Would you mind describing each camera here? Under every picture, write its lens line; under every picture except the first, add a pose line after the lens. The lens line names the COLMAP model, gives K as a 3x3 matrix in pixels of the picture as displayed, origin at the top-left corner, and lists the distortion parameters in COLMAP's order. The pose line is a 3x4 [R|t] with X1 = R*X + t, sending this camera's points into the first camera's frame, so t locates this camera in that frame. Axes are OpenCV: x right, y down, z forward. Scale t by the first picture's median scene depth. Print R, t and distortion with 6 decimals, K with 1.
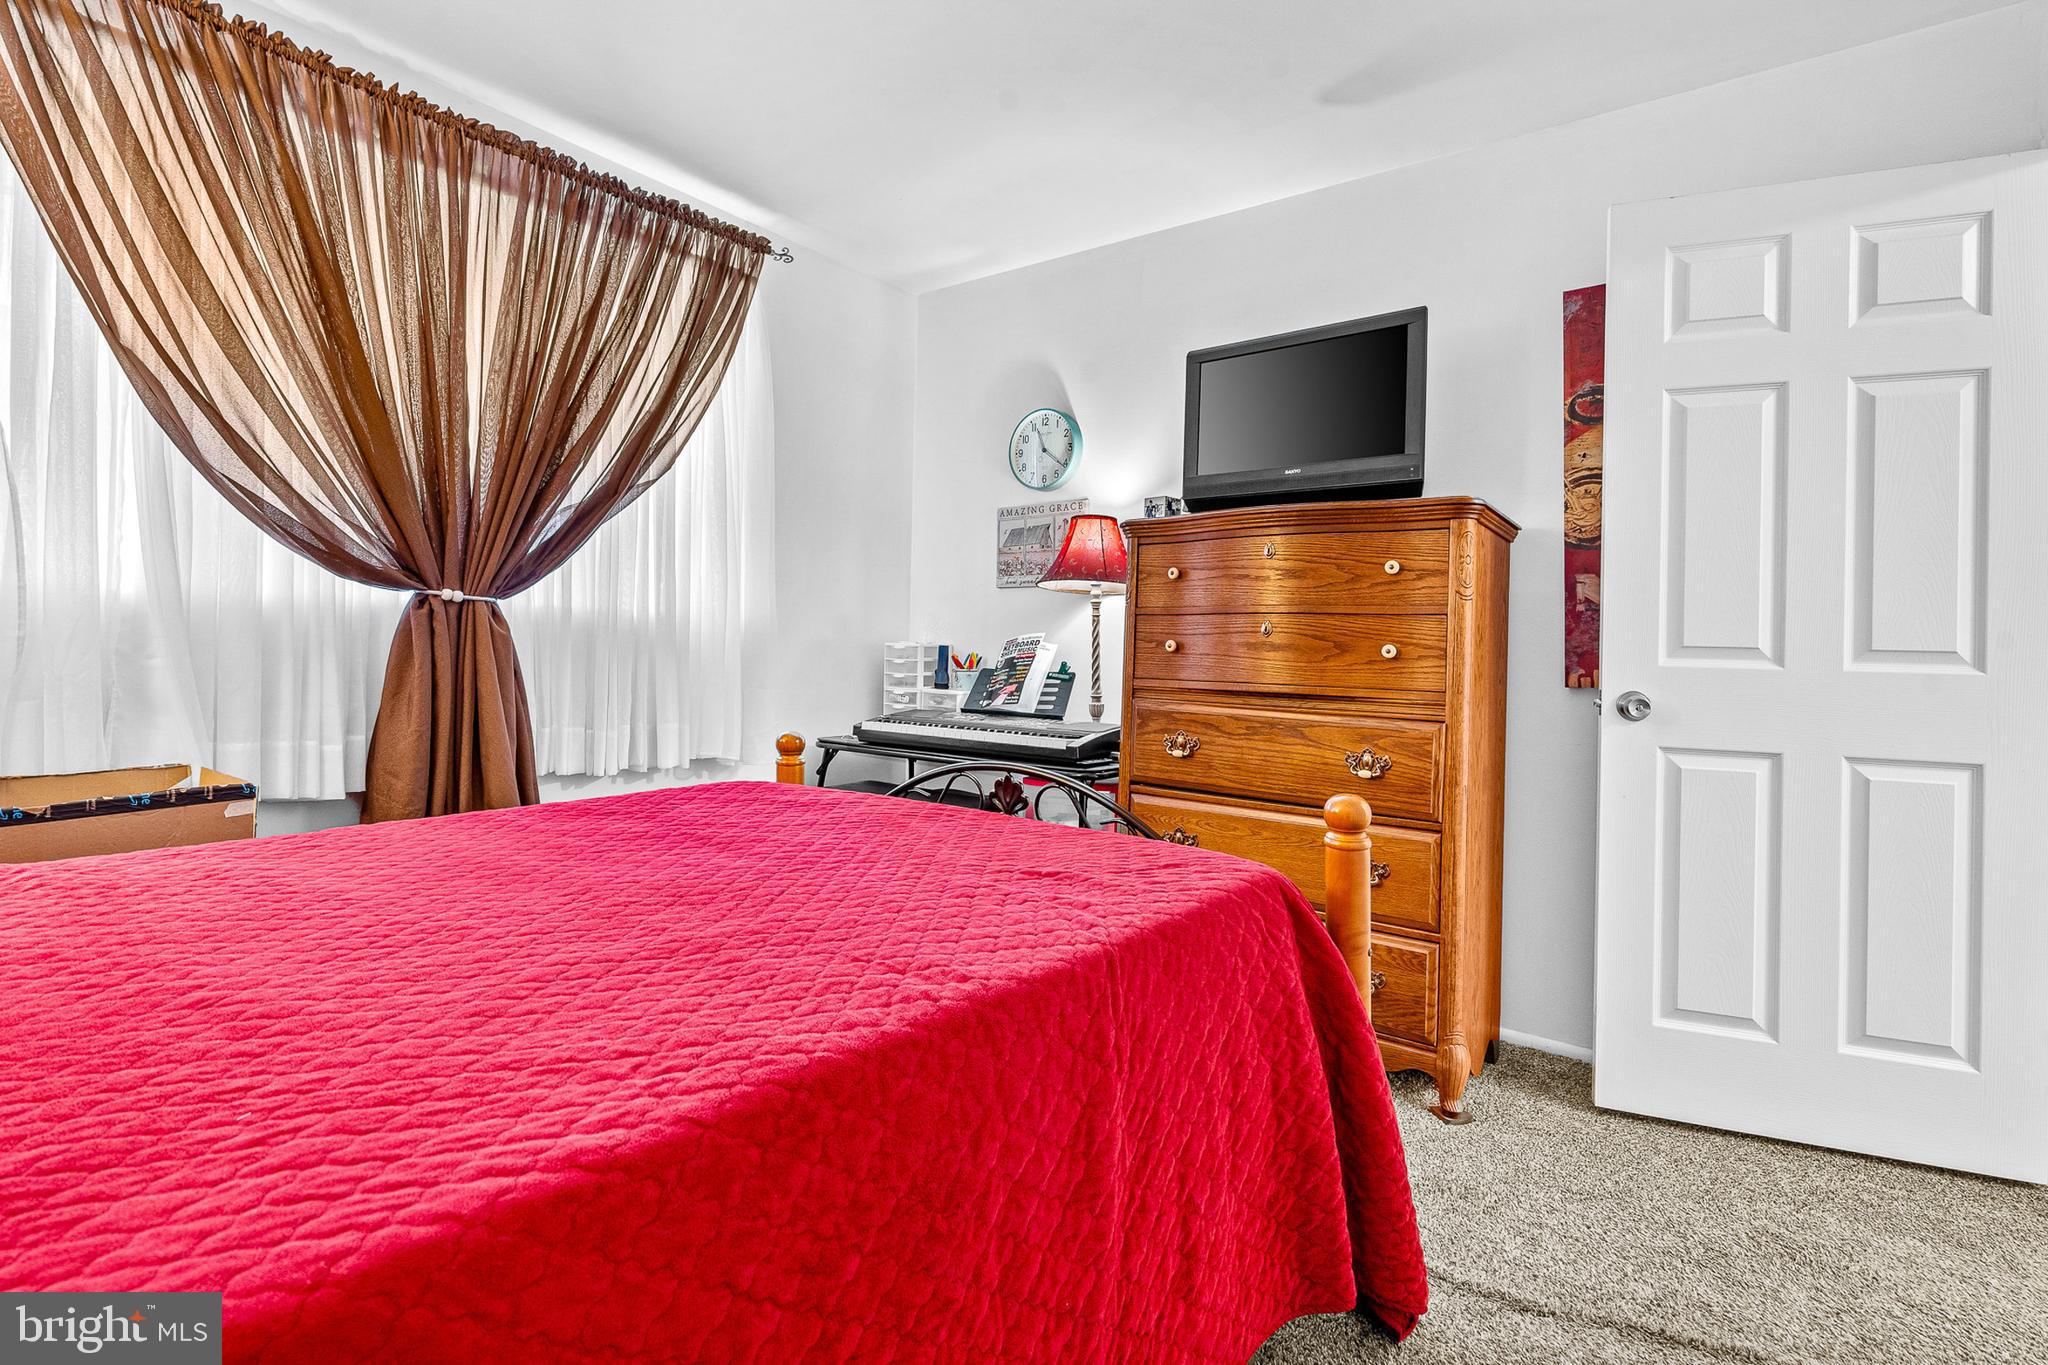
lens RADIAL K [[940.4, 0, 1020.8], [0, 940.4, 659.3], [0, 0, 1]] dist [-0.000836, -0.000584]
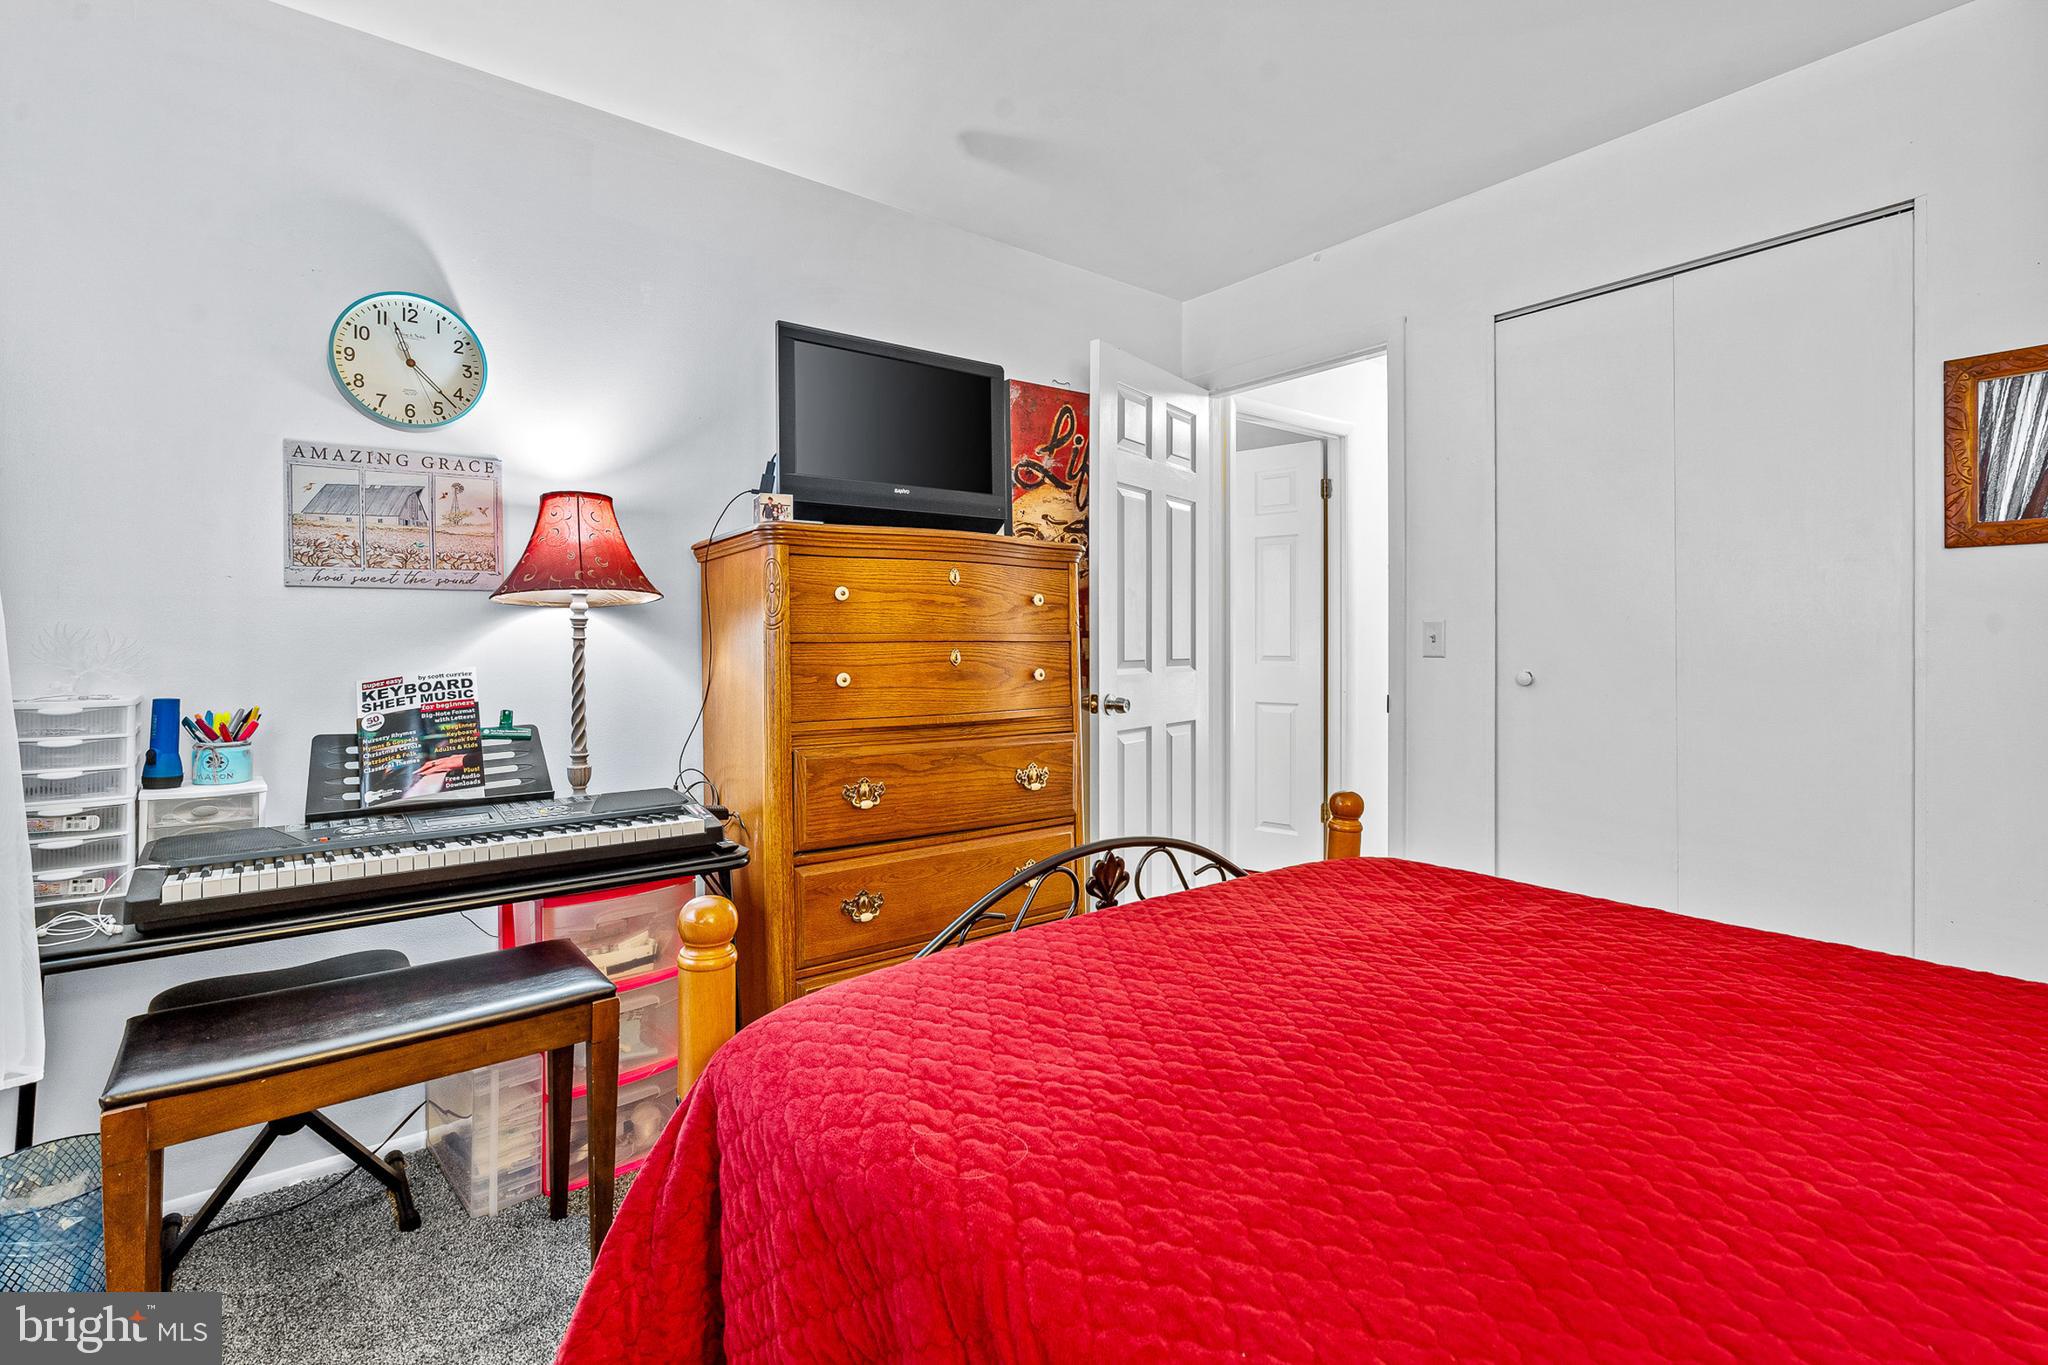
lens RADIAL K [[940.4, 0, 1020.8], [0, 940.4, 659.3], [0, 0, 1]] dist [-0.000836, -0.000584]
pose [[0.274852, -0.036356, 0.960799, -0.627768], [0.027347, 0.999176, 0.029986, -0.055413], [-0.961098, 0.018034, 0.275620, 0.639953]]
